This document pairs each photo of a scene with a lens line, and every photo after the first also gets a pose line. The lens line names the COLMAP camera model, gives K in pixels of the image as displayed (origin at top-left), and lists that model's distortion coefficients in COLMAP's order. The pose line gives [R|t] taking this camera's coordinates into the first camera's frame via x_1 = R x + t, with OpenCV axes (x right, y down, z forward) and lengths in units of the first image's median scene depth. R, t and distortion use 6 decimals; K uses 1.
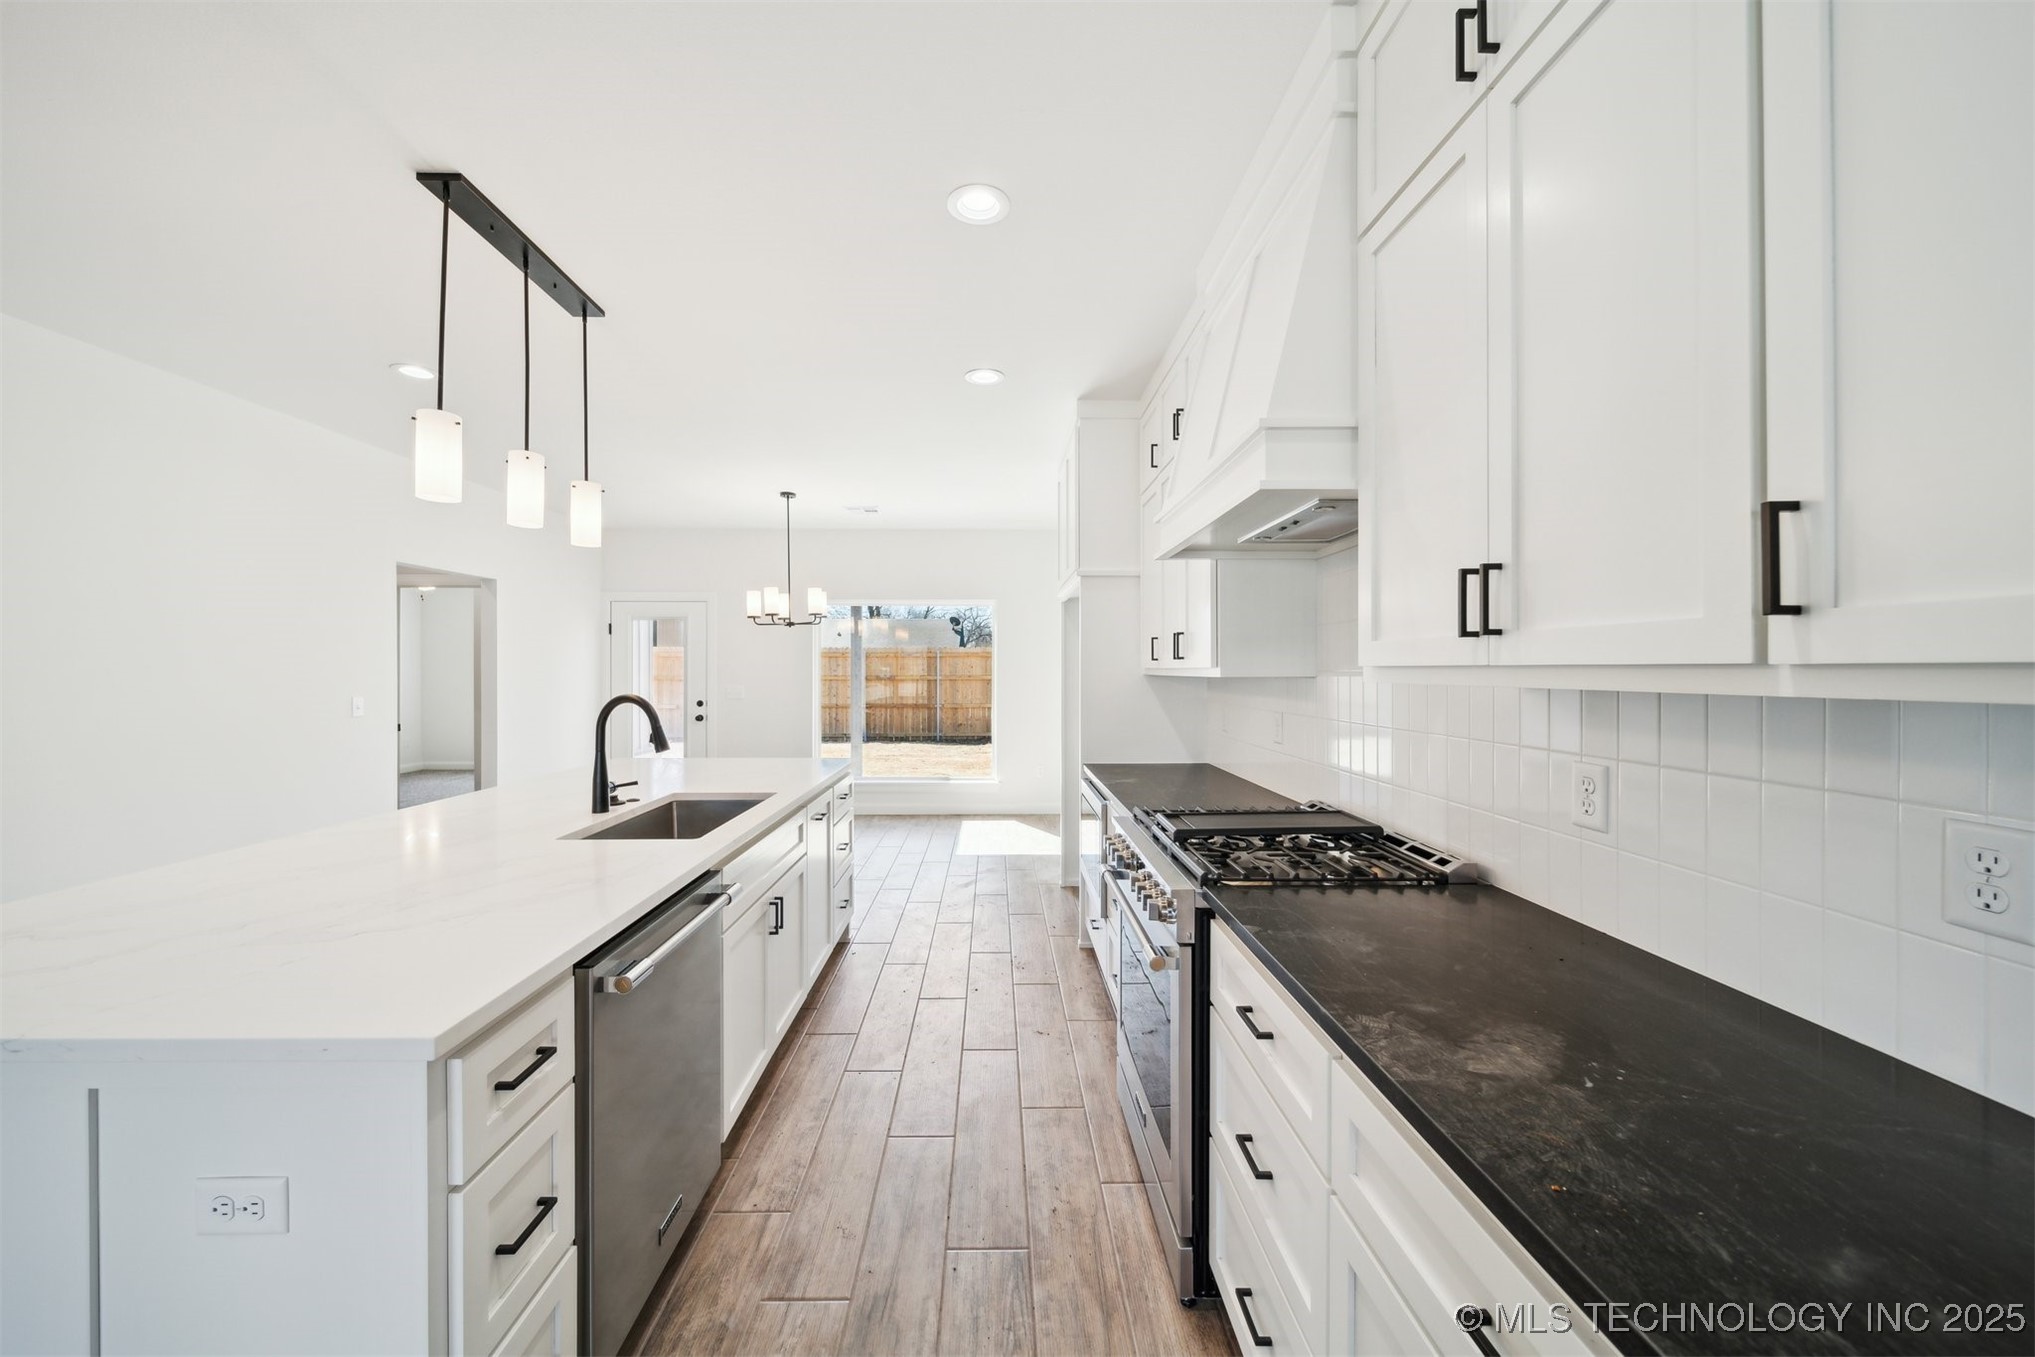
lens RADIAL K [[720.9, 0, 1003.4], [0, 720.9, 672.2], [0, 0, 1]] dist [-0.002452, -0.000464]
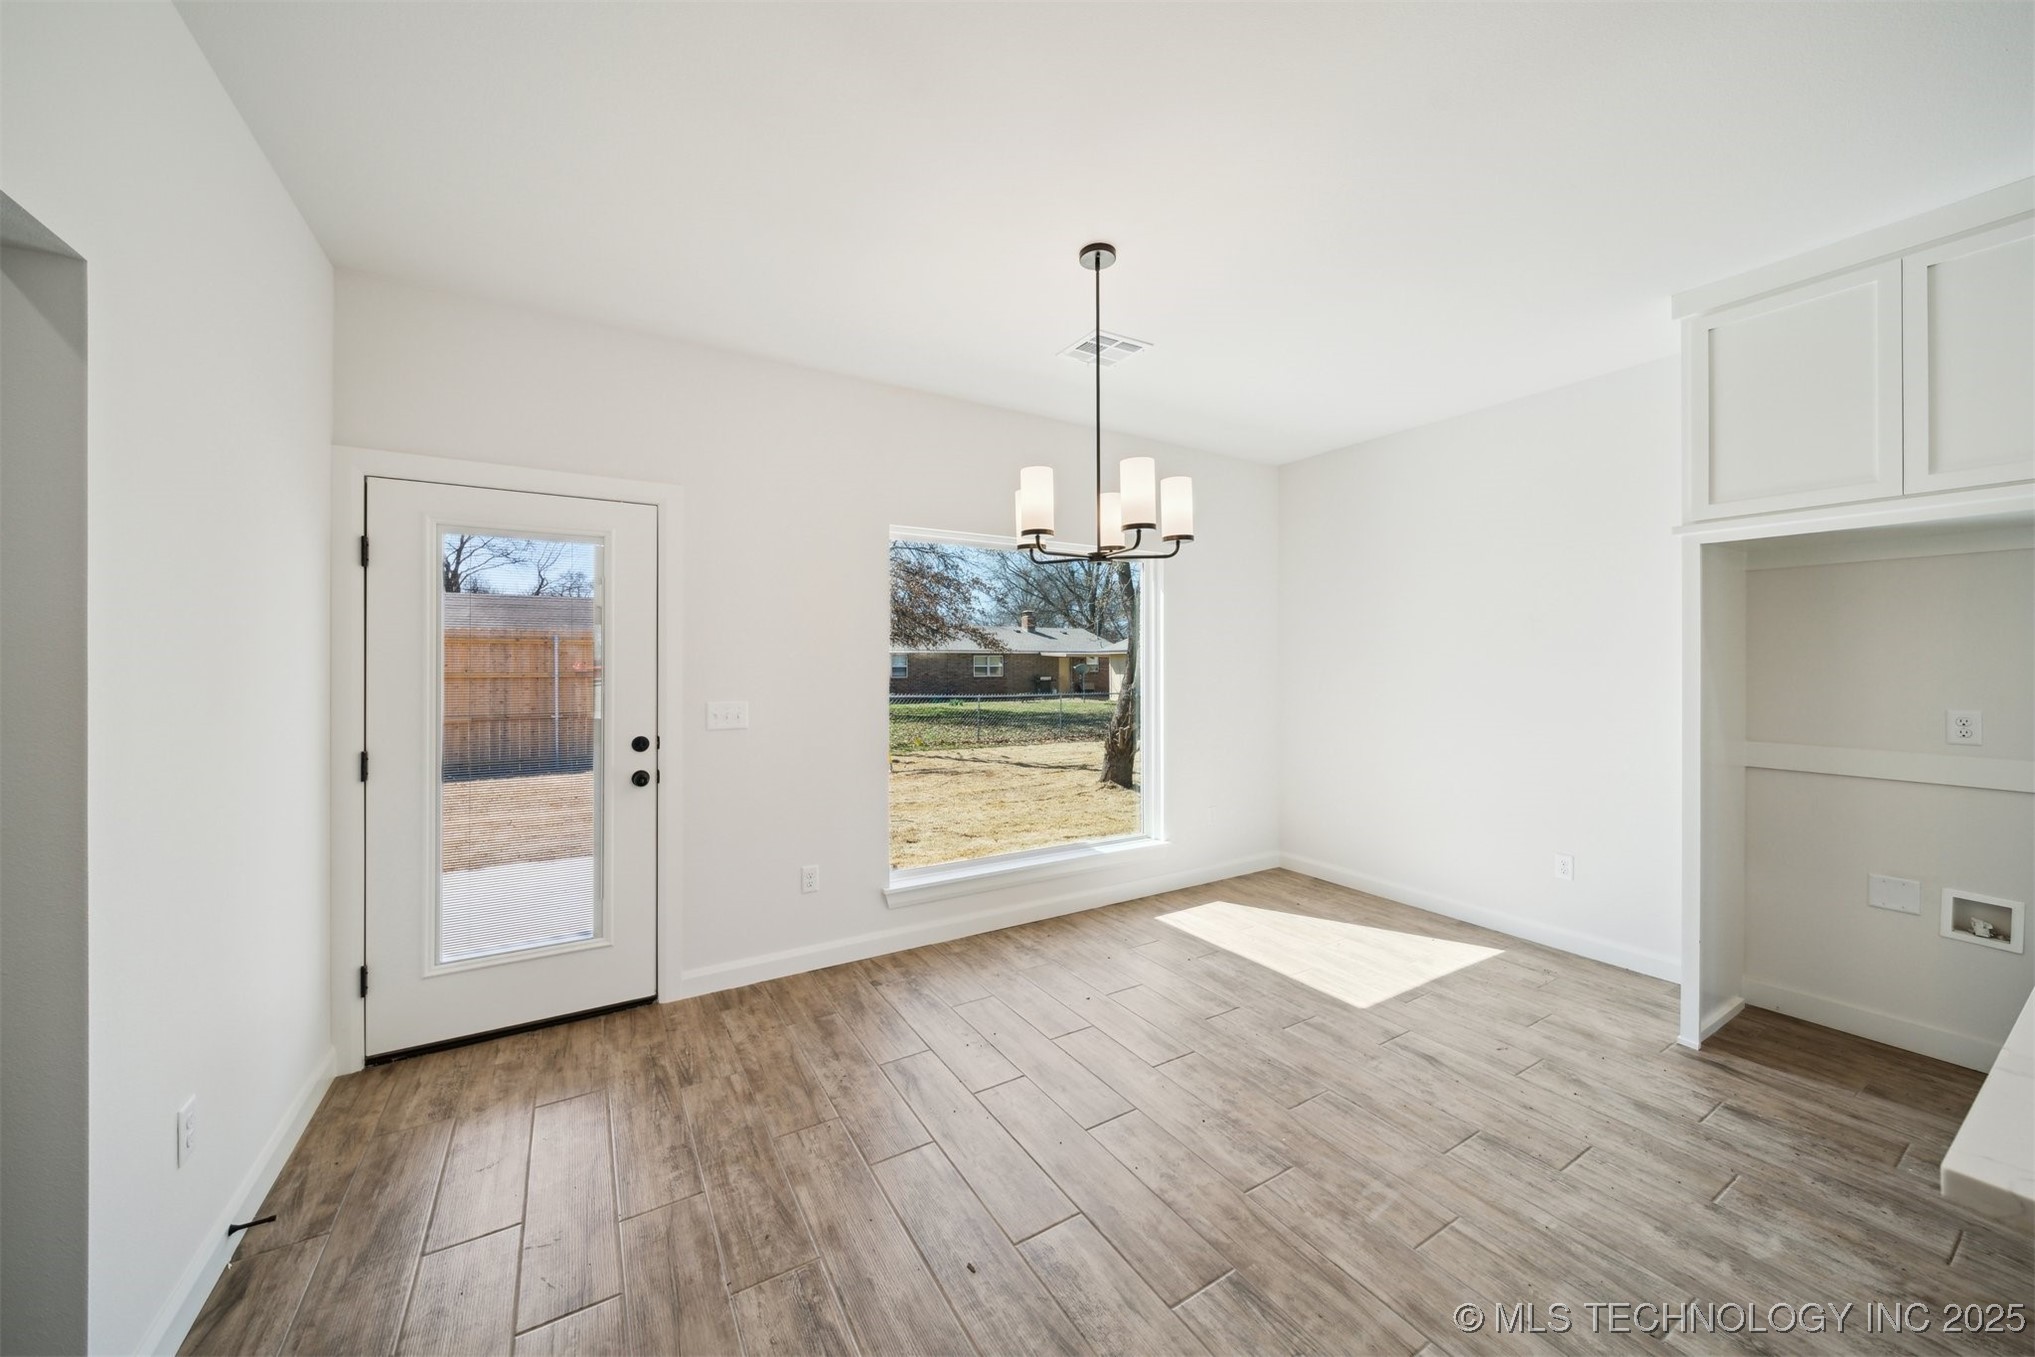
lens RADIAL K [[720.9, 0, 999.3], [0, 720.9, 660.2], [0, 0, 1]] dist [-0.002452, -0.000464]
pose [[0.859849, 0.002825, 0.510540, -0.567546], [0.001485, 0.999967, -0.008034, -0.002401], [-0.510546, 0.007666, 0.859817, 0.660850]]
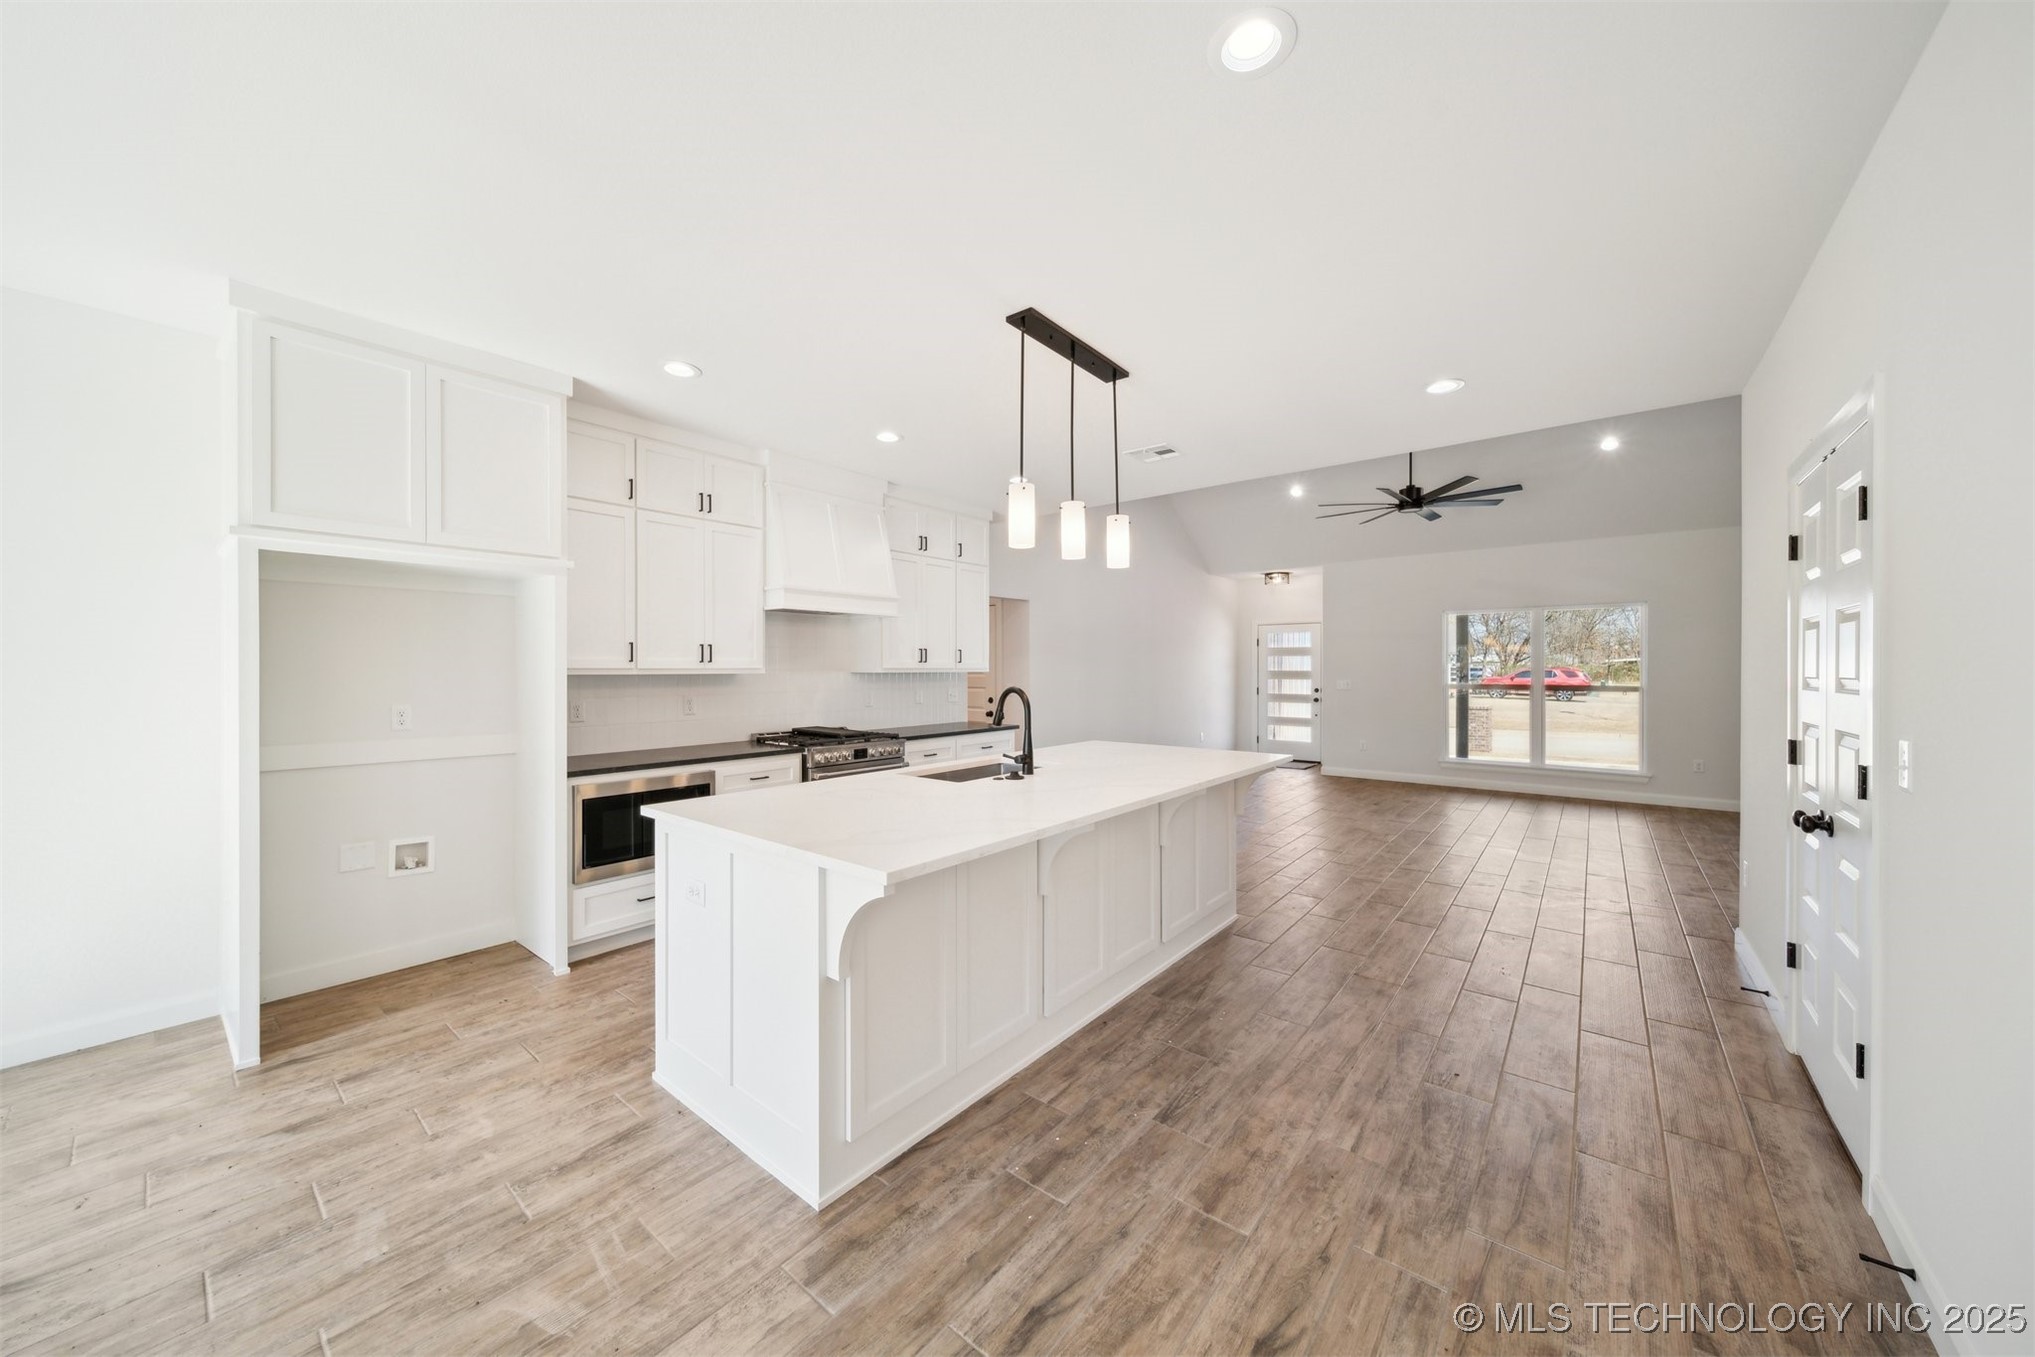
lens RADIAL K [[720.9, 0, 1002.0], [0, 720.9, 669.4], [0, 0, 1]] dist [-0.002452, -0.000464]
pose [[-0.773335, 0.002490, 0.633992, -0.595888], [0.005388, 0.999982, 0.002645, -0.002614], [-0.633974, 0.005461, -0.773335, 0.884177]]
